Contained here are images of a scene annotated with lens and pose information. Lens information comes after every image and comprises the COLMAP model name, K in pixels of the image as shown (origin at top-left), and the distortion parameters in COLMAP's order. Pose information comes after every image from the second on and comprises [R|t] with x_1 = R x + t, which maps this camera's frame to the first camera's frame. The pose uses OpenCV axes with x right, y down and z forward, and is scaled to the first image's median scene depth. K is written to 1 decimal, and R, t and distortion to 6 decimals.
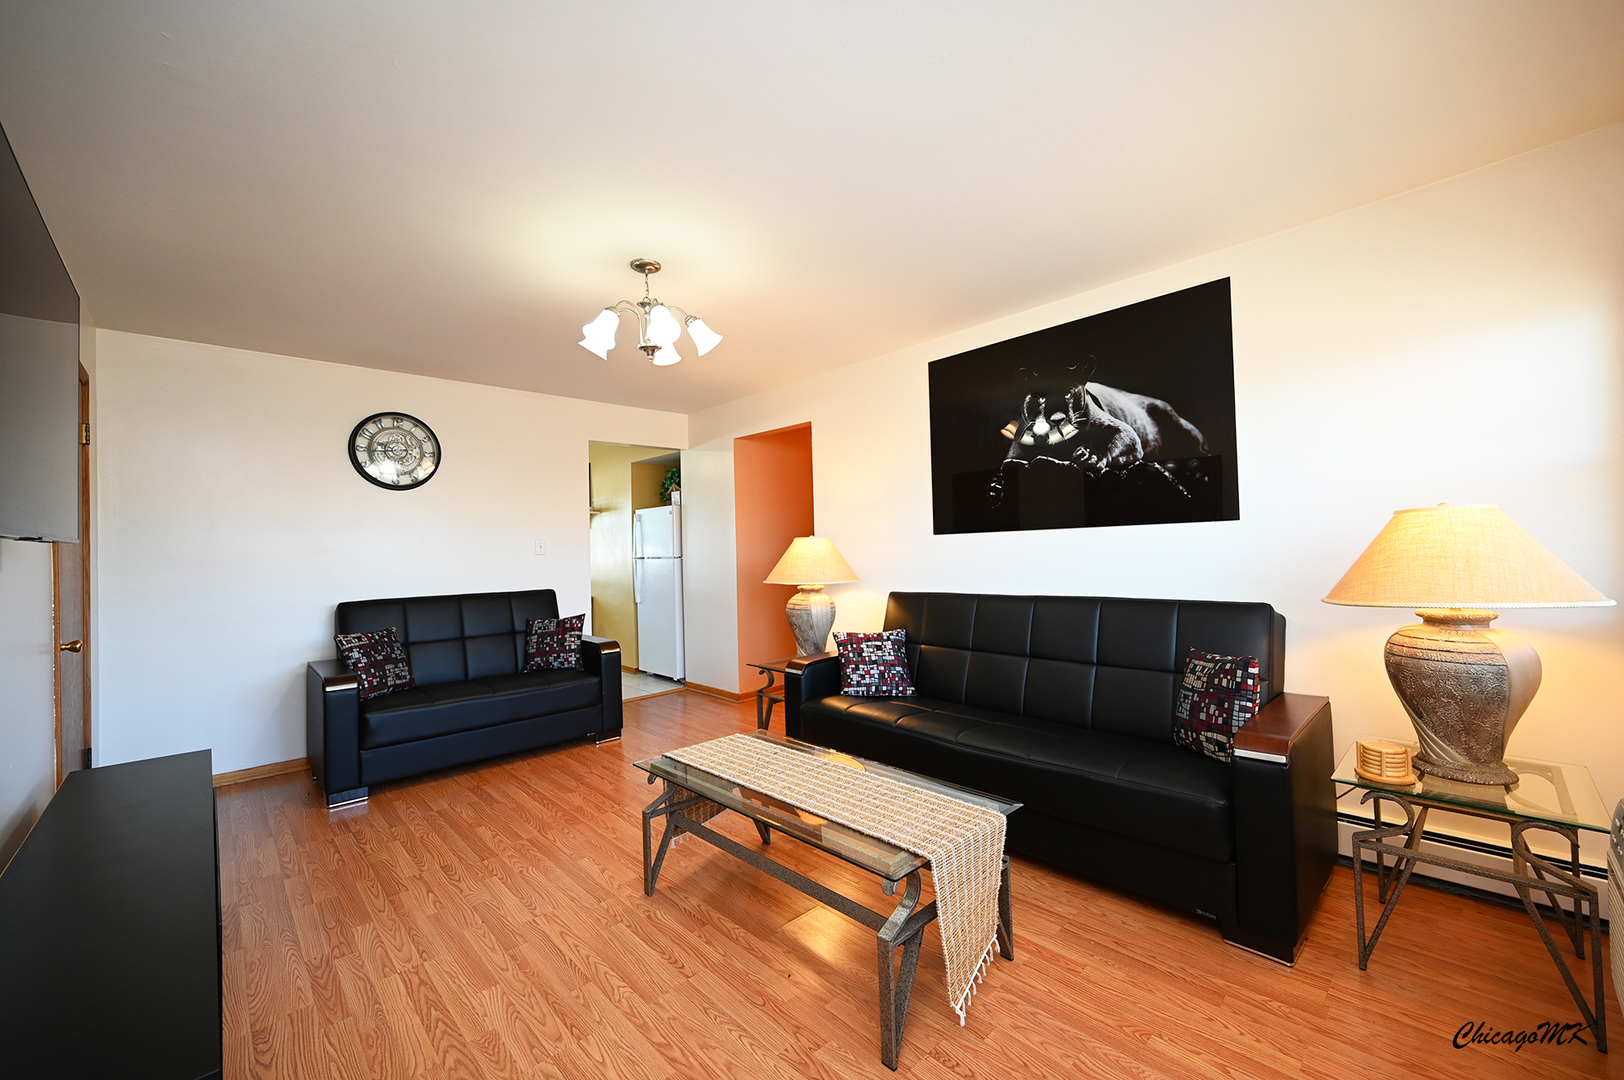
lens RADIAL K [[635.1, 0, 812.3], [0, 635.1, 542.7], [0, 0, 1]] dist [0.000460, -0.000034]
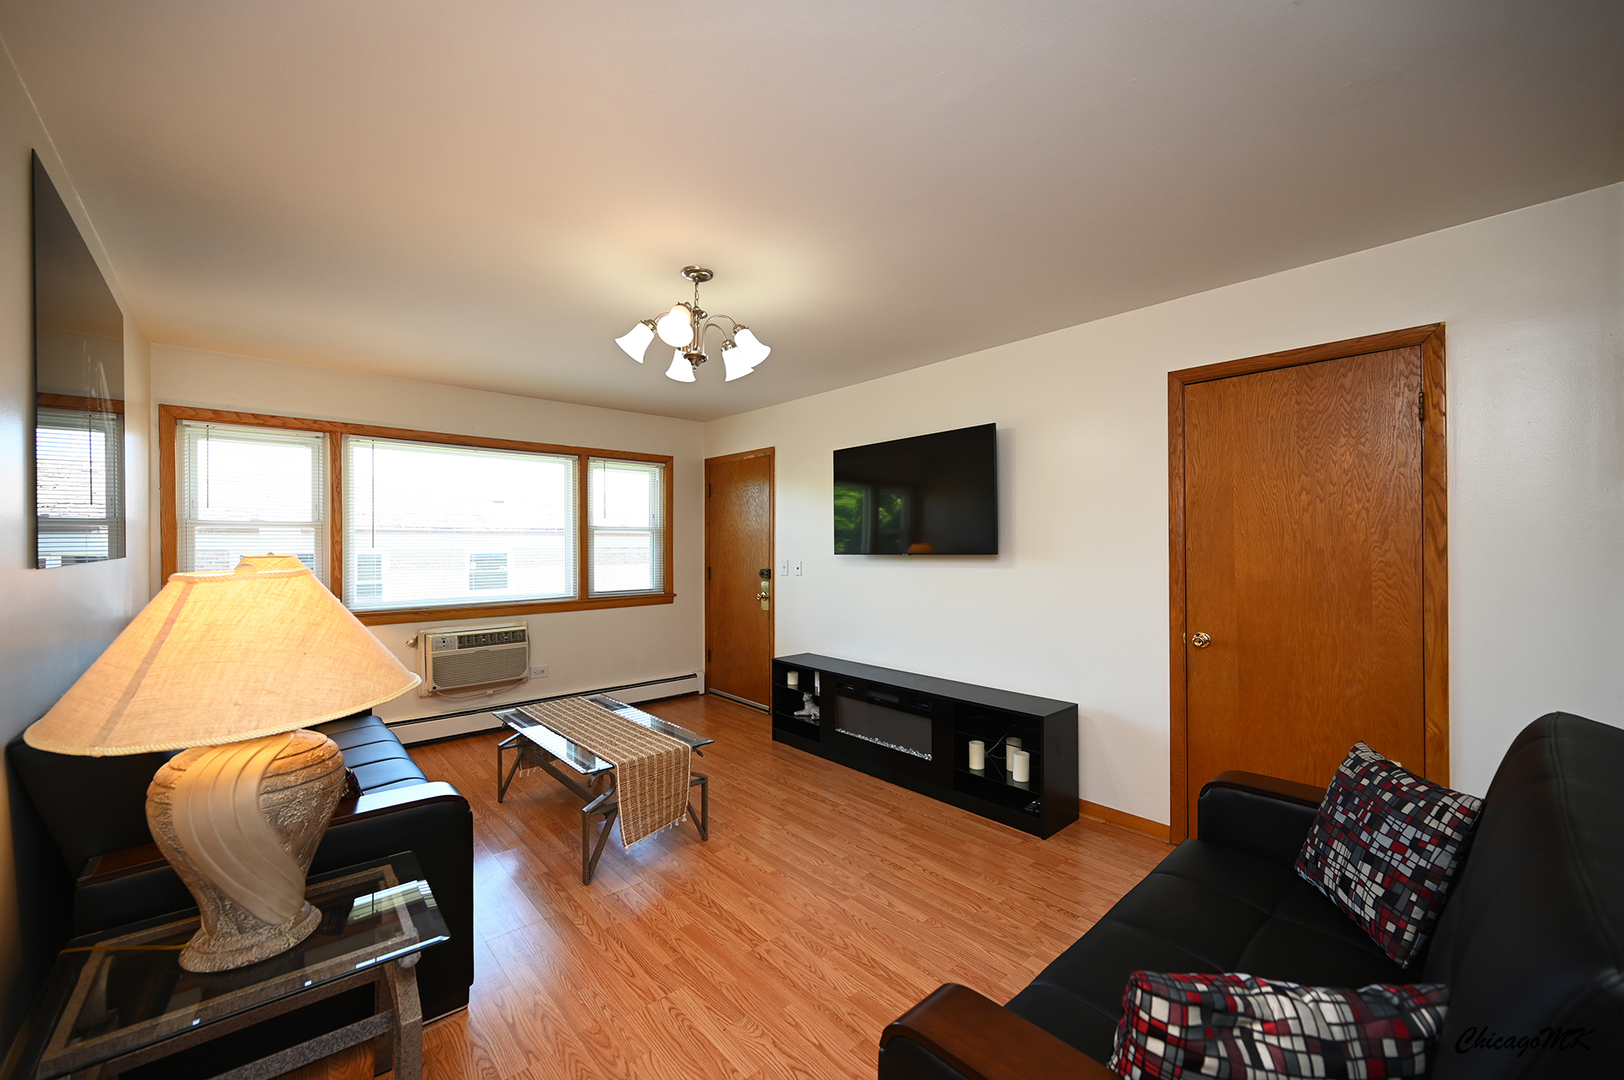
lens RADIAL K [[638.4, 0, 809.0], [0, 638.4, 543.8], [0, 0, 1]] dist [-0.000752, -0.000172]
pose [[-0.998791, 0.027918, 0.040457, -0.454475], [0.027397, 0.999535, -0.013363, -0.013717], [-0.040812, -0.012238, -0.999092, 1.932299]]
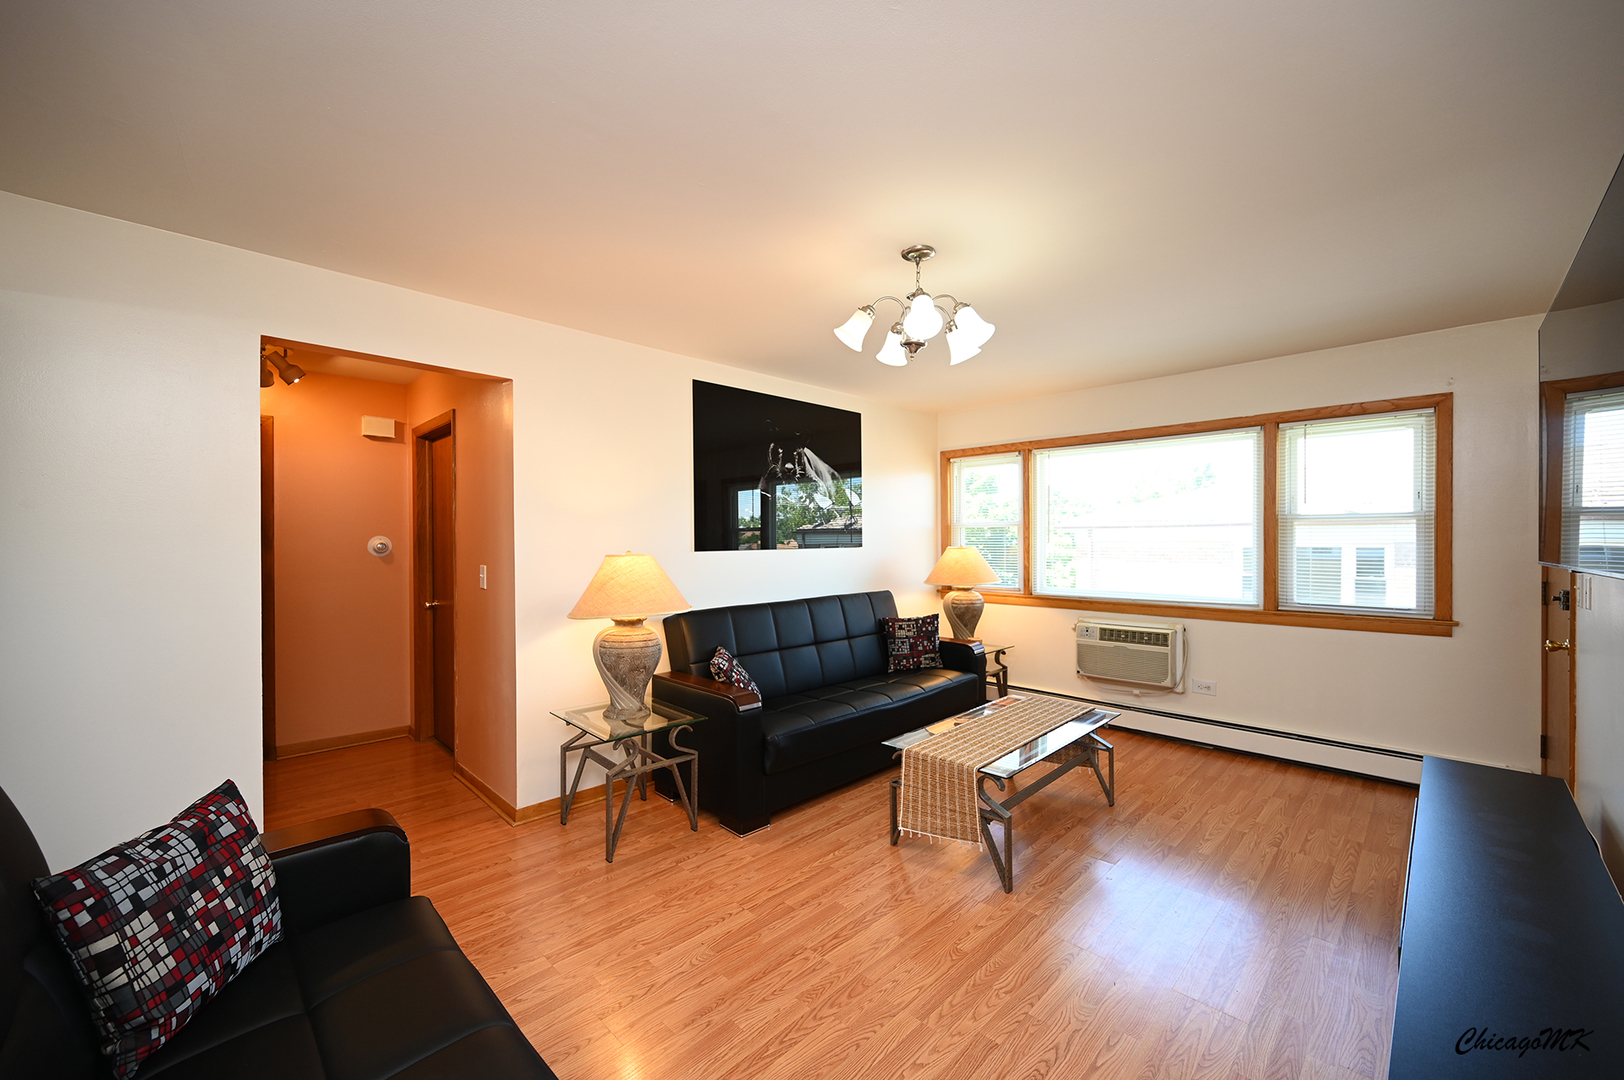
lens RADIAL K [[635.1, 0, 812.3], [0, 635.1, 542.7], [0, 0, 1]] dist [0.000460, -0.000034]
pose [[-0.020983, 0.019355, 0.999592, -1.134551], [-0.007581, 0.999781, -0.019518, -0.011247], [-0.999751, -0.007988, -0.020832, 1.154882]]
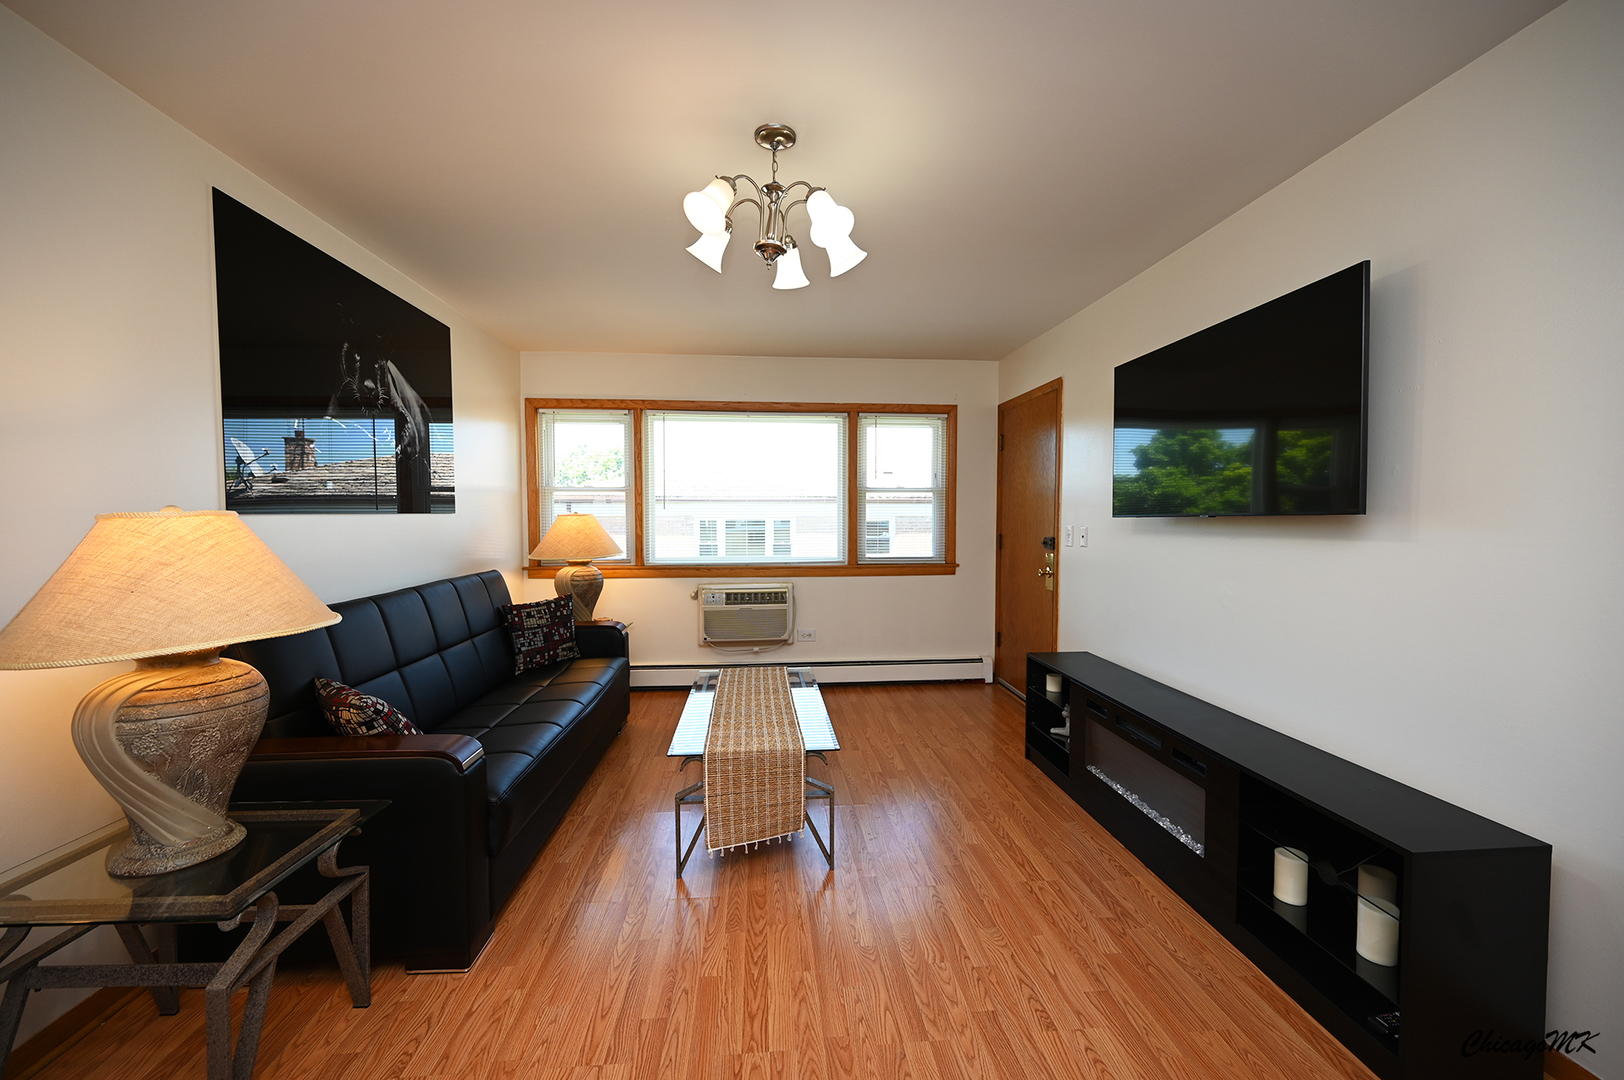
lens RADIAL K [[635.8, 0, 812.0], [0, 635.8, 540.0], [0, 0, 1]] dist [-0.000033, -0.000339]
pose [[-0.775473, 0.000389, 0.631381, -0.745147], [0.011735, 0.999836, 0.013796, 0.011174], [-0.631272, 0.018108, -0.775350, 1.530319]]
